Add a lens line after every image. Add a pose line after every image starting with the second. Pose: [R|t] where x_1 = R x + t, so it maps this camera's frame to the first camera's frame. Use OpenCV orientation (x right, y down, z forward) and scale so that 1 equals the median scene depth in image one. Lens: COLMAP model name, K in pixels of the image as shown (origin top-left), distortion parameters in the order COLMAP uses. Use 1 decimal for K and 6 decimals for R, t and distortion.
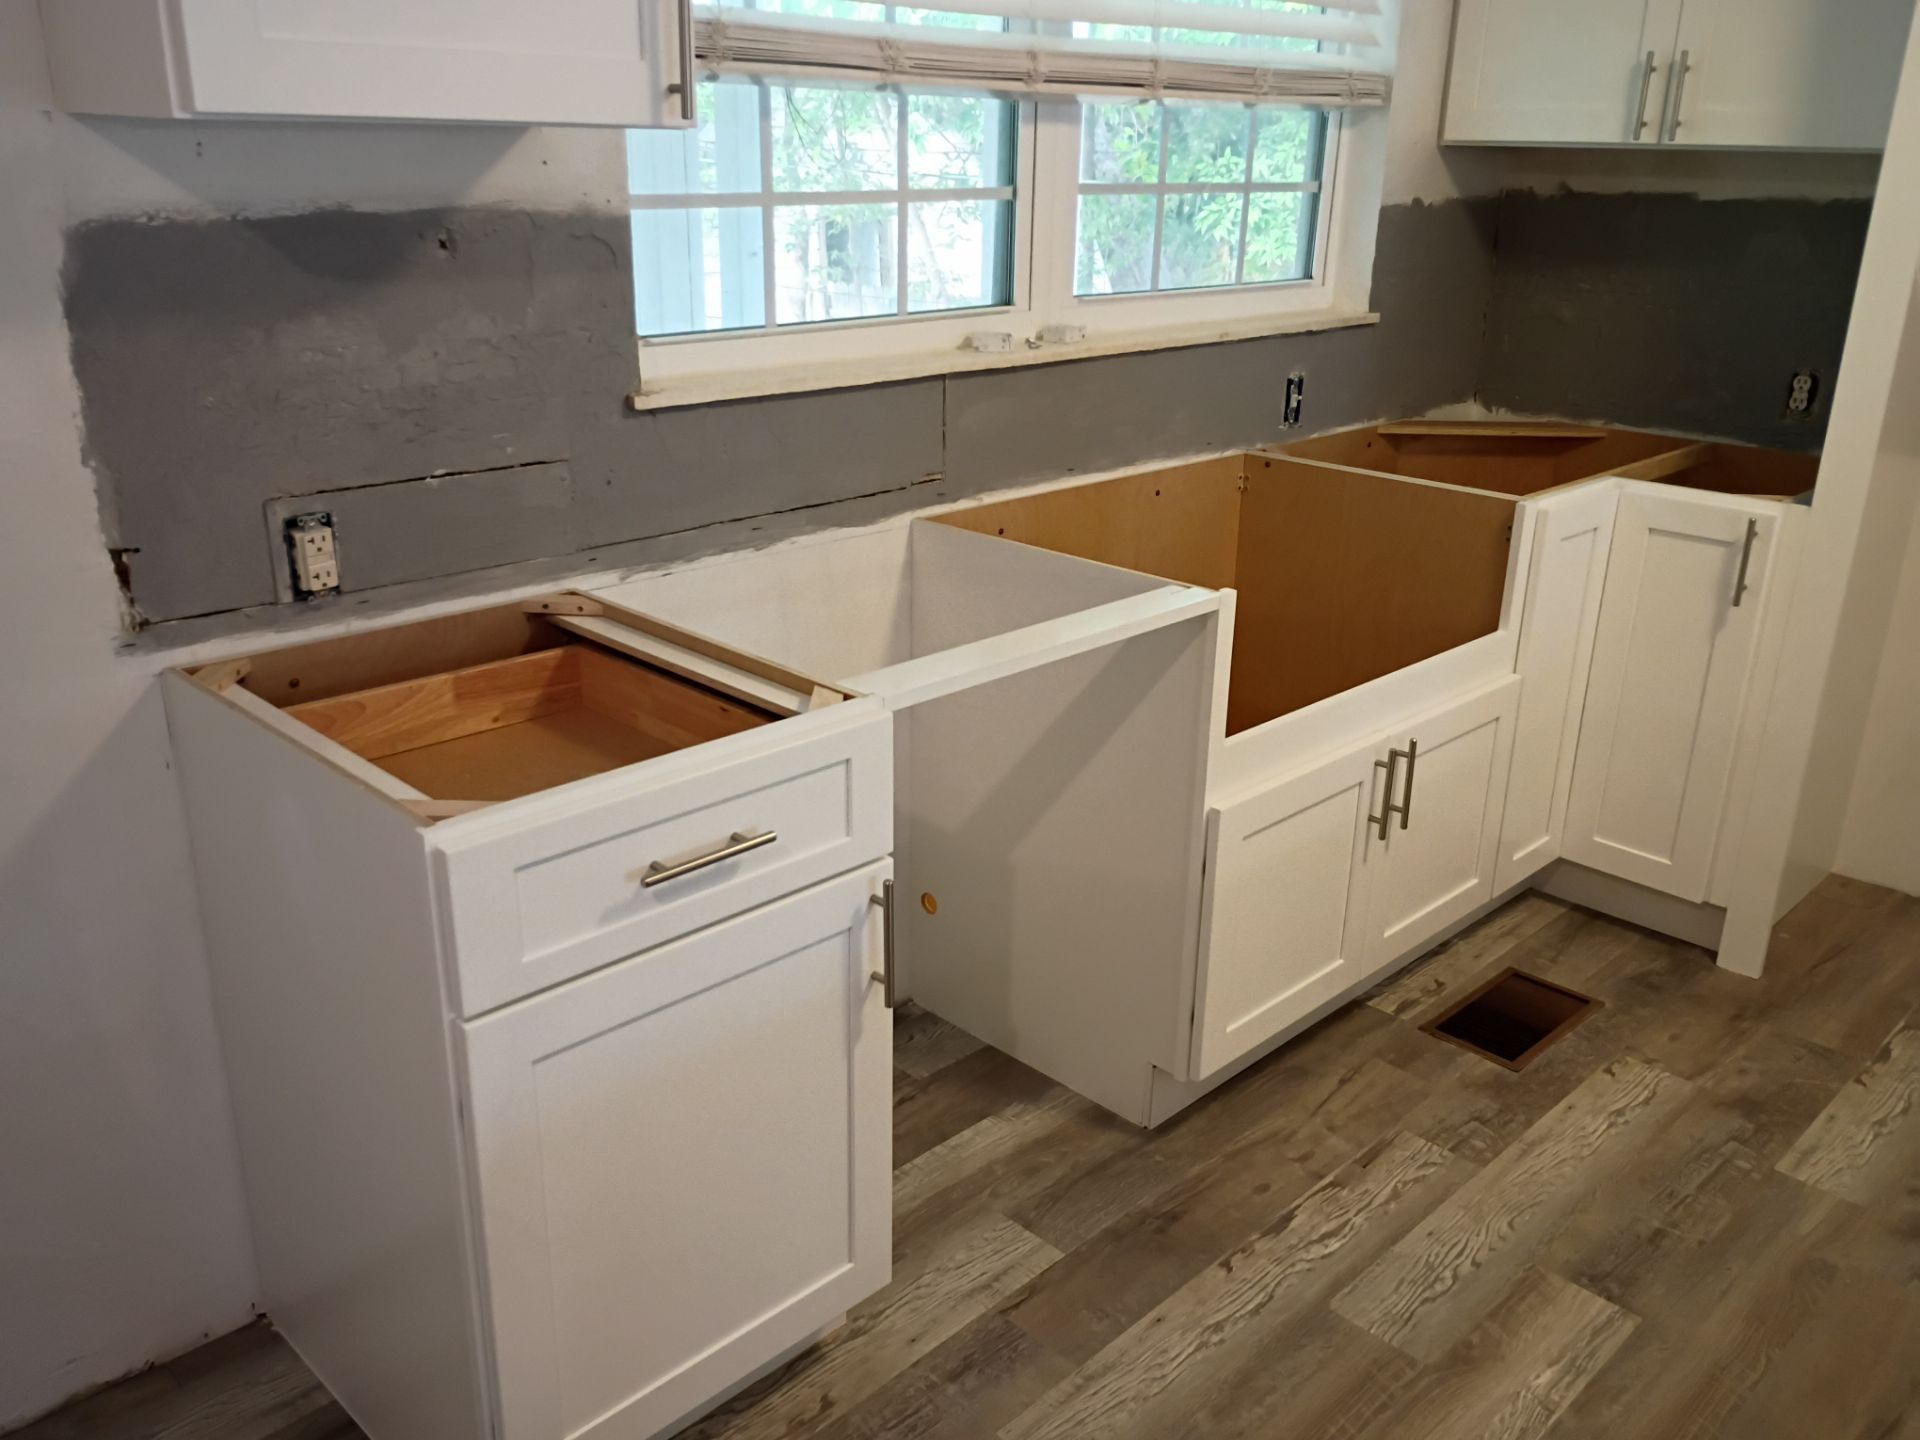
lens RADIAL K [[1593.4, 0, 966.7], [0, 1593.4, 719.2], [0, 0, 1]] dist [0.060208, -0.073812]
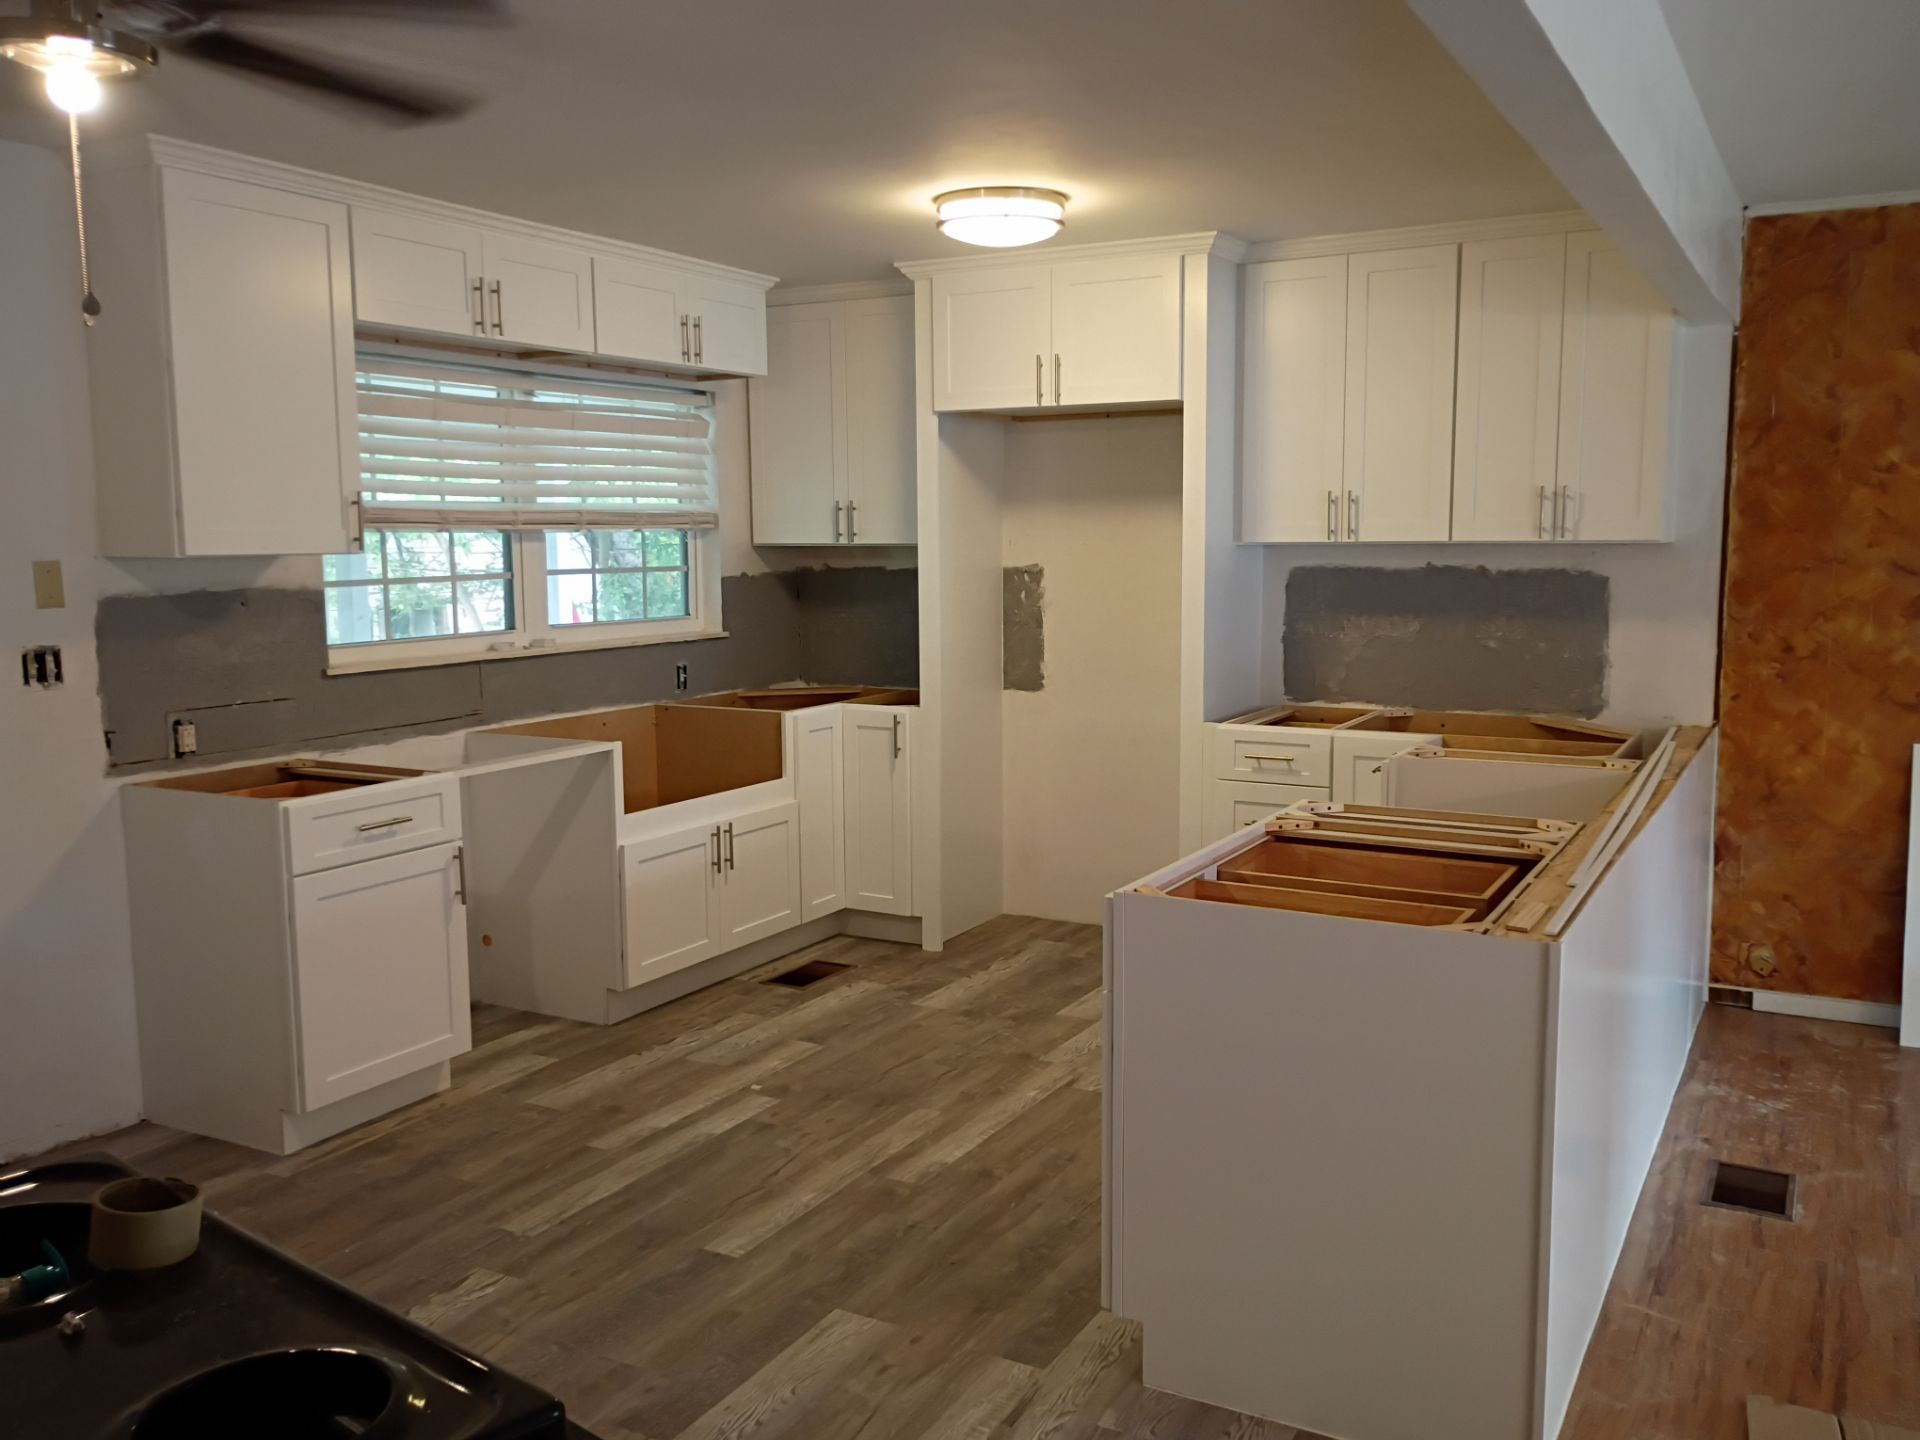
lens RADIAL K [[1593.4, 0, 966.7], [0, 1593.4, 719.2], [0, 0, 1]] dist [0.060208, -0.073812]
pose [[0.963242, -0.059087, 0.262056, 0.044567], [0.117230, 0.970179, -0.212153, 0.359422], [-0.241706, 0.235076, 0.941444, -1.044059]]
